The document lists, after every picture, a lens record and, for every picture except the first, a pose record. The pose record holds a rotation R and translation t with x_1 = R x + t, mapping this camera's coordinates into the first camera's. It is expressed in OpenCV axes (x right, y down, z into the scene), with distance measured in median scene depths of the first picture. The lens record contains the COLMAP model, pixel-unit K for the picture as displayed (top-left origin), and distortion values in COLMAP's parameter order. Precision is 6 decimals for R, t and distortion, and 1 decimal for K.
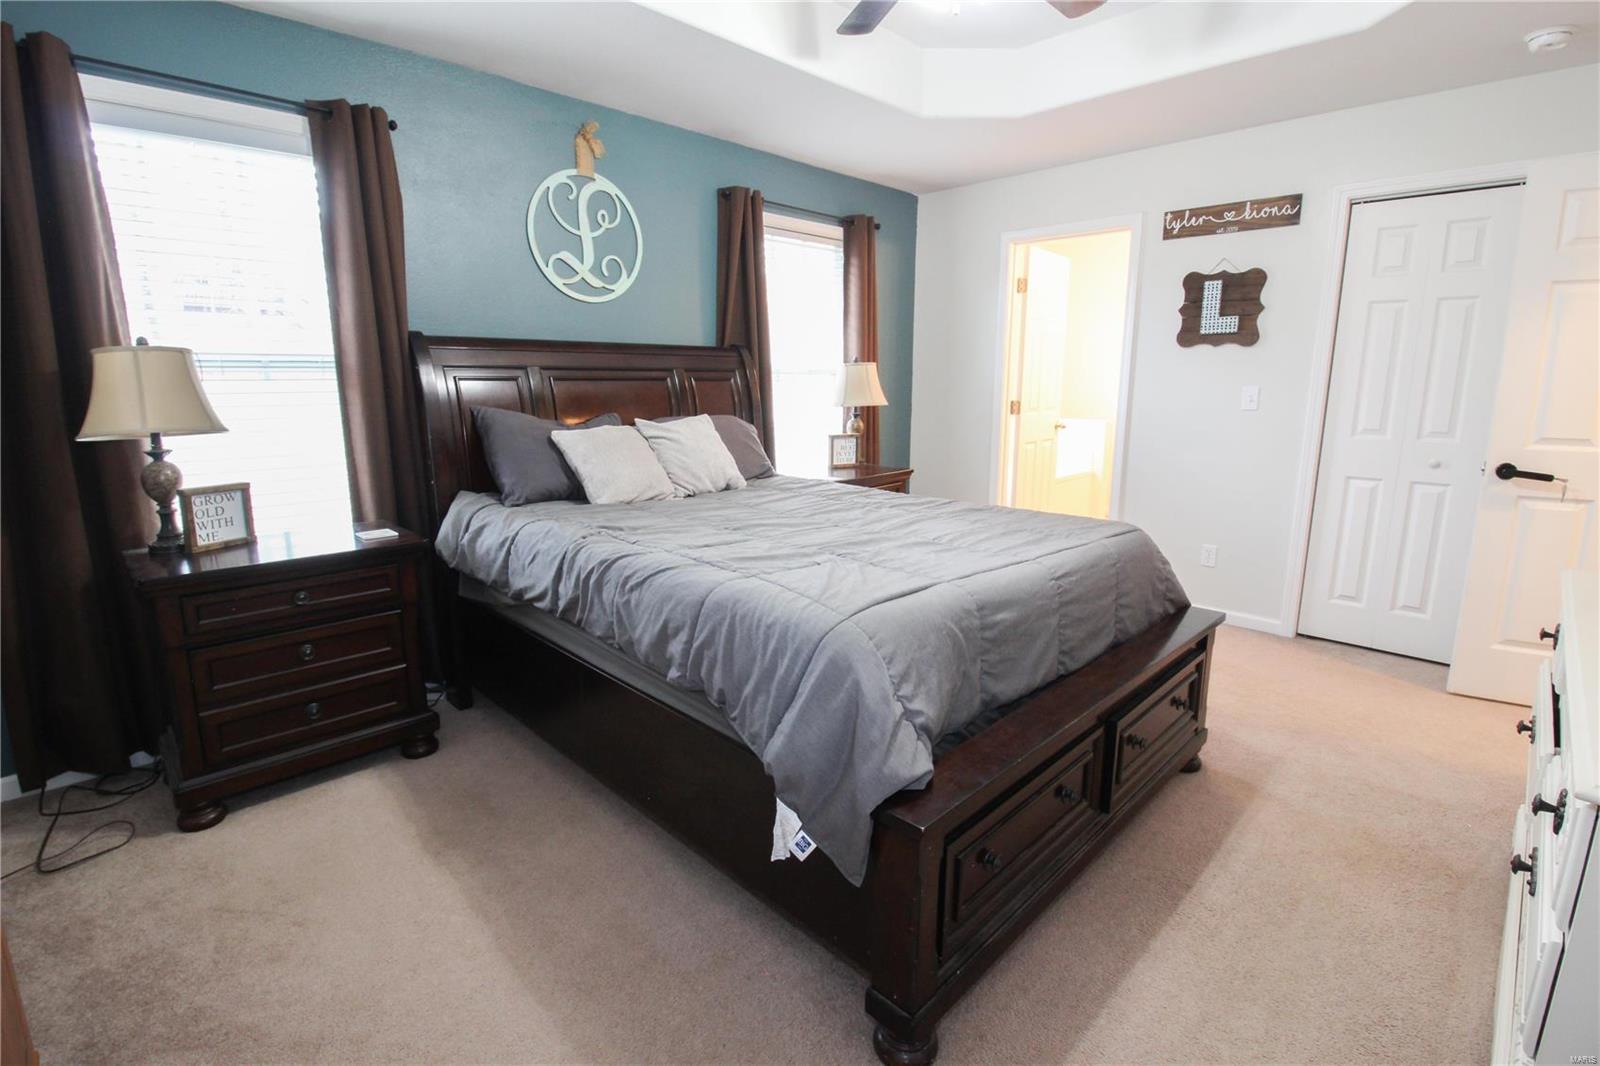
lens RADIAL K [[740.4, 0, 806.5], [0, 740.4, 532.7], [0, 0, 1]] dist [0.002486, -0.014354]
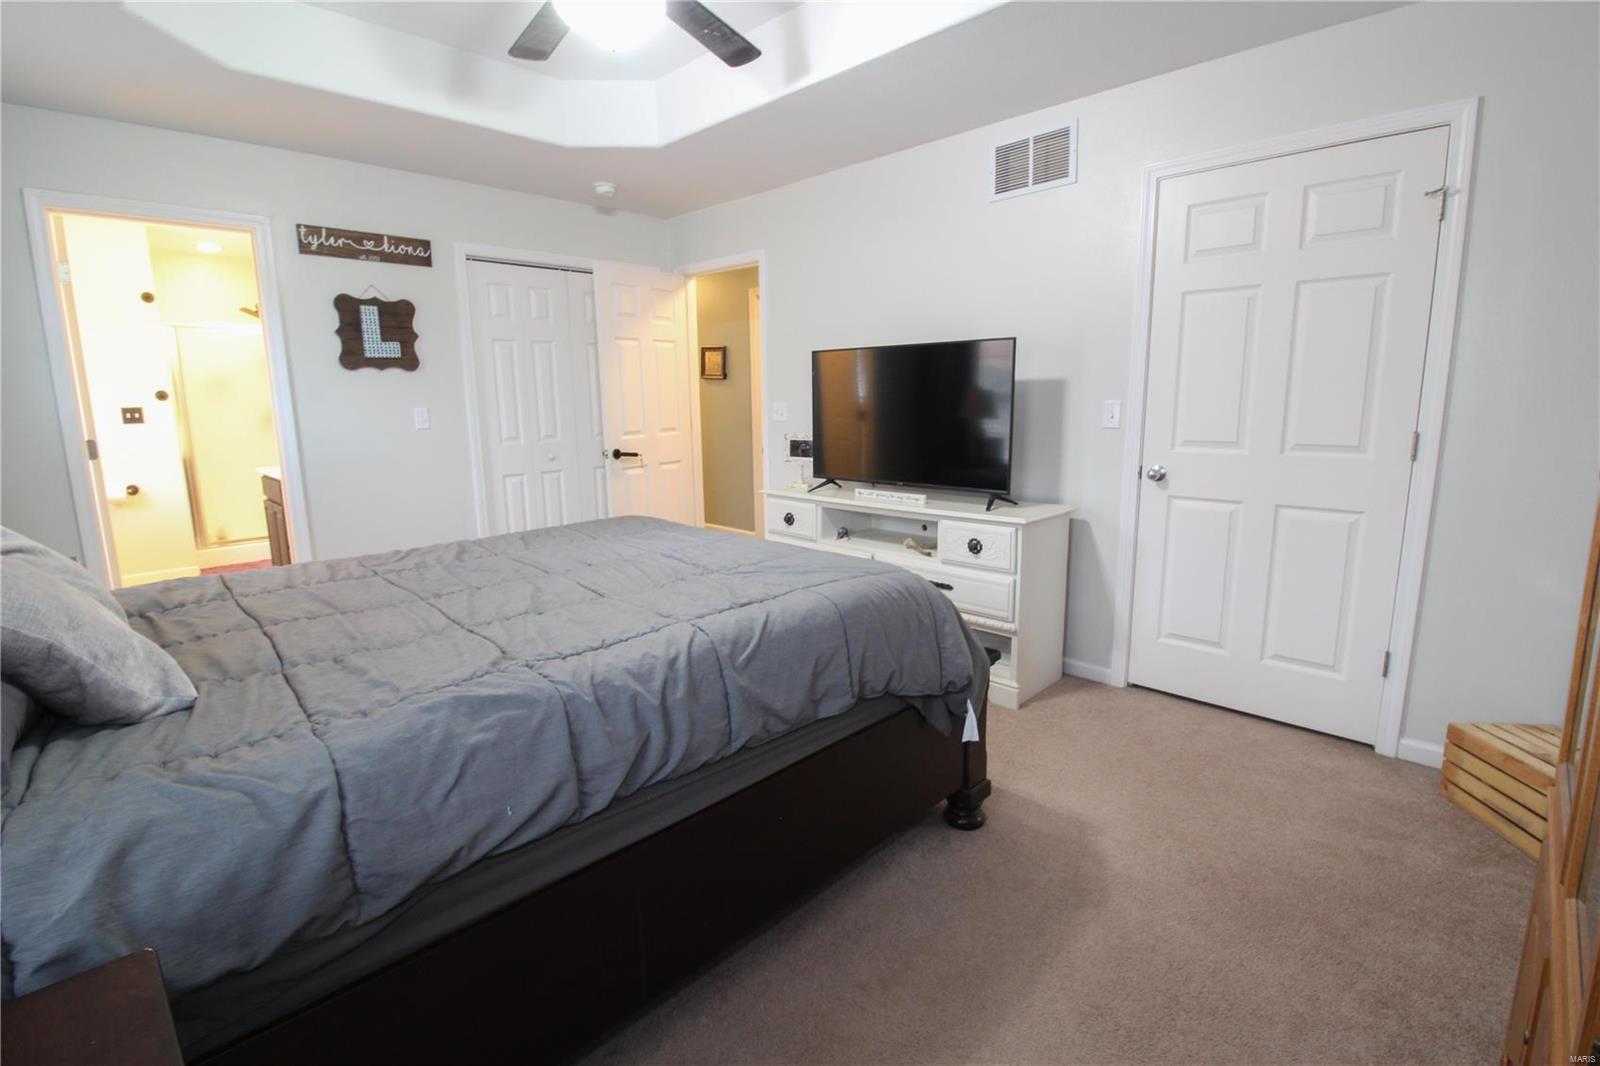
lens RADIAL K [[740.4, 0, 801.8], [0, 740.4, 522.0], [0, 0, 1]] dist [0.002486, -0.014354]
pose [[-0.008079, -0.170127, 0.985389, -0.503228], [0.222850, 0.960333, 0.167628, -0.093777], [-0.974819, 0.220948, 0.030154, 0.456612]]
